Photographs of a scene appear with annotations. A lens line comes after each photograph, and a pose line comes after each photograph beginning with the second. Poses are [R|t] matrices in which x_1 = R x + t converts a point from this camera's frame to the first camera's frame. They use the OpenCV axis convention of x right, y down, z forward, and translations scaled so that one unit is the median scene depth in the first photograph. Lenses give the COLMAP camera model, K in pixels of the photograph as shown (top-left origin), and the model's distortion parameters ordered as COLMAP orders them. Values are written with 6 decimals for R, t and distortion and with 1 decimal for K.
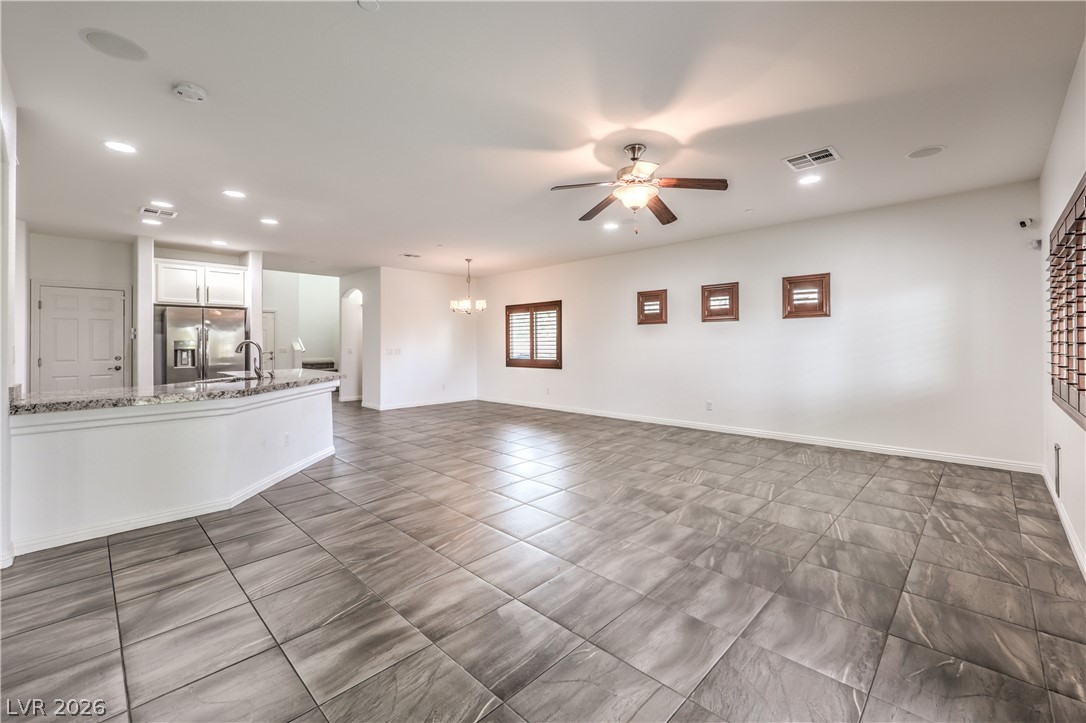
lens RADIAL K [[447.7, 0, 566.0], [0, 447.7, 340.5], [0, 0, 1]] dist [0.003398, 0.000021]
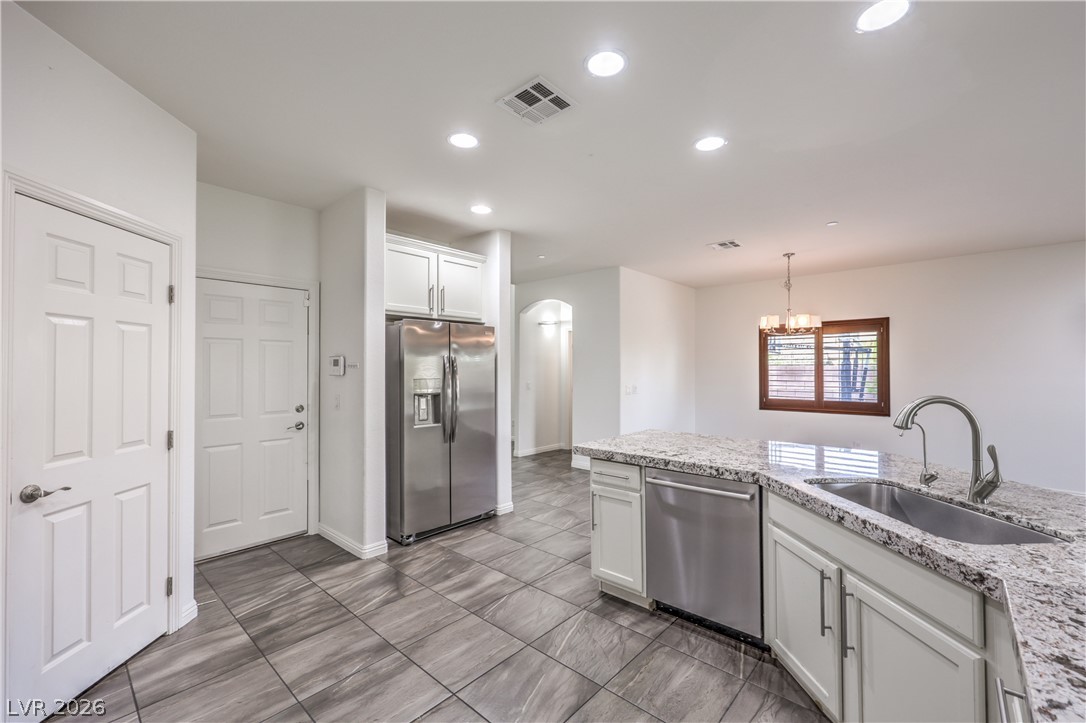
lens RADIAL K [[447.7, 0, 570.9], [0, 447.7, 358.3], [0, 0, 1]] dist [0.003398, 0.000021]
pose [[0.999165, 0.003974, 0.040661, -1.151250], [-0.003203, 0.999814, -0.019003, -0.024438], [-0.040729, 0.018857, 0.998992, 0.710855]]
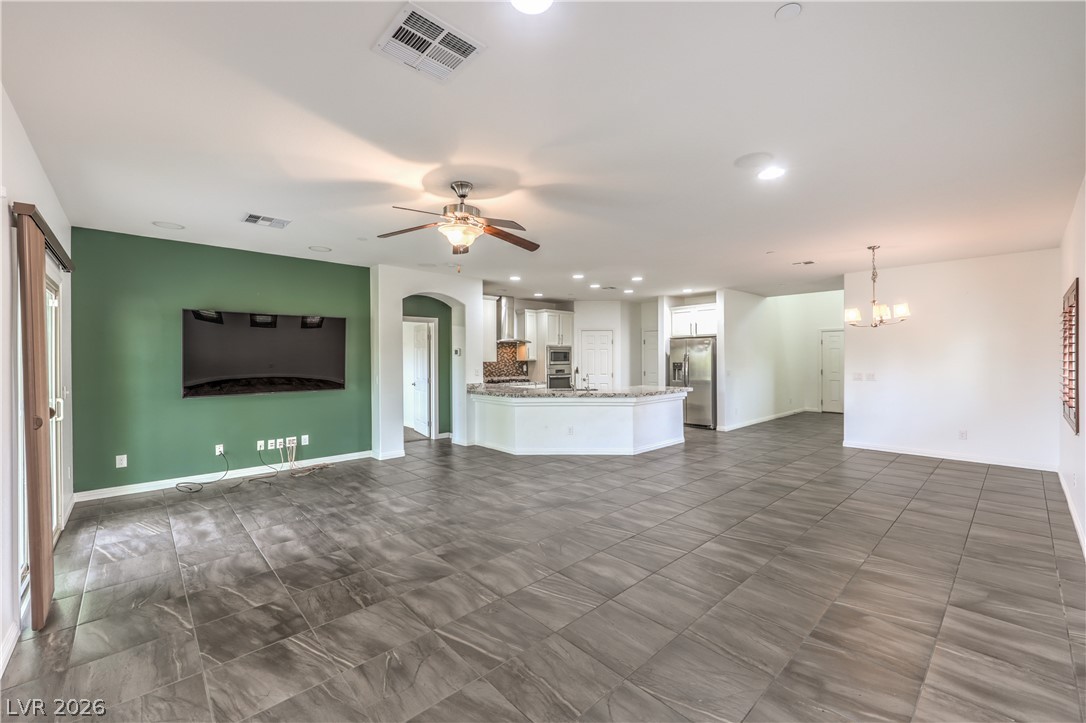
lens RADIAL K [[447.7, 0, 545.7], [0, 447.7, 364.1], [0, 0, 1]] dist [0.003398, 0.000021]
pose [[-0.075093, 0.020981, -0.996956, 1.029193], [0.013194, 0.999712, 0.020045, -0.047696], [0.997089, -0.011649, -0.075348, 1.138680]]
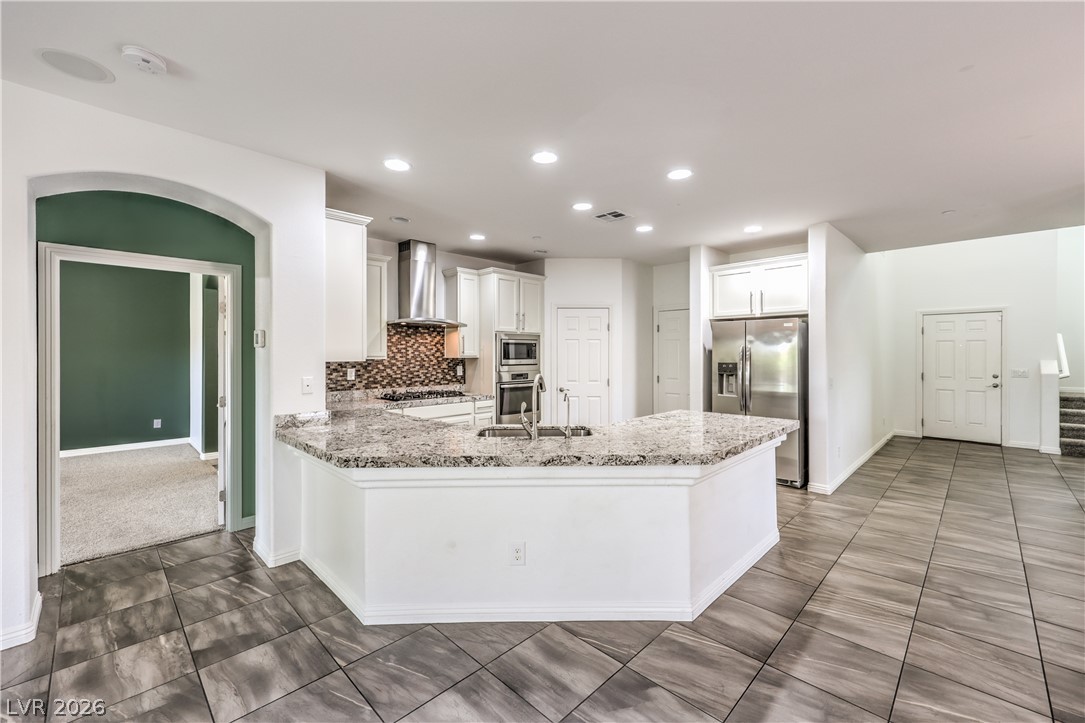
lens RADIAL K [[447.2, 0, 547.6], [0, 447.2, 357.9], [0, 0, 1]] dist [0.003398, 0.000021]
pose [[-0.025405, 0.017391, -0.999526, -0.063448], [0.008769, 0.999814, 0.017173, -0.040704], [0.999639, -0.008329, -0.025553, 1.158074]]
